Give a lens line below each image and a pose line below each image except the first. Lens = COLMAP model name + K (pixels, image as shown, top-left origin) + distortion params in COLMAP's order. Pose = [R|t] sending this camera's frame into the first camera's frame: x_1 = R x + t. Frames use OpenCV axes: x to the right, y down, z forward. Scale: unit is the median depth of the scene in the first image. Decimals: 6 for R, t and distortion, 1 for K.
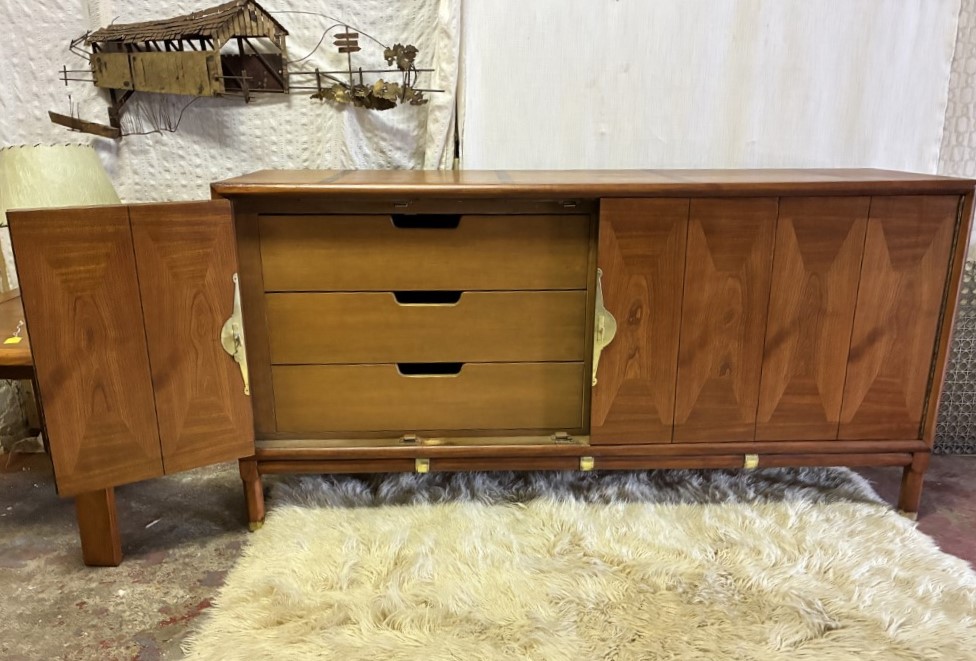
lens RADIAL K [[780.0, 0, 488.9], [0, 780.0, 352.9], [0, 0, 1]] dist [0.050584, -0.065206]
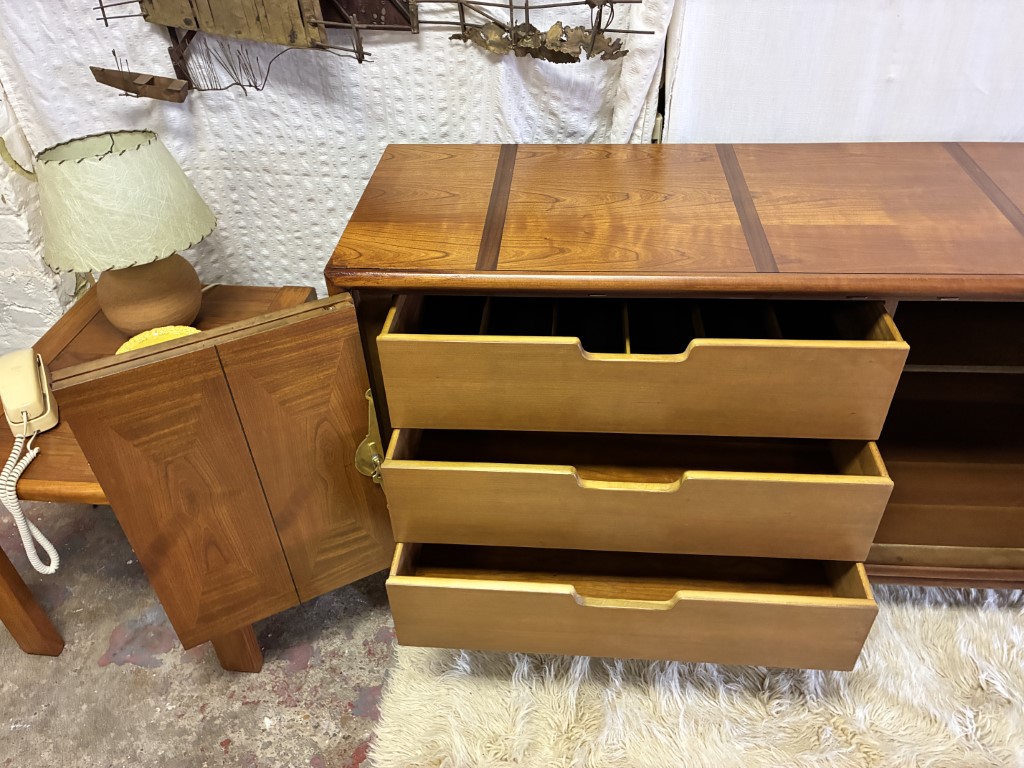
lens RADIAL K [[784.0, 0, 511.3], [0, 784.0, 370.4], [0, 0, 1]] dist [0.056620, -0.081552]
pose [[0.993577, 0.040132, -0.105804, -0.091503], [0.000972, 0.931937, 0.362619, -0.304109], [0.113155, -0.360393, 0.925912, 0.275459]]
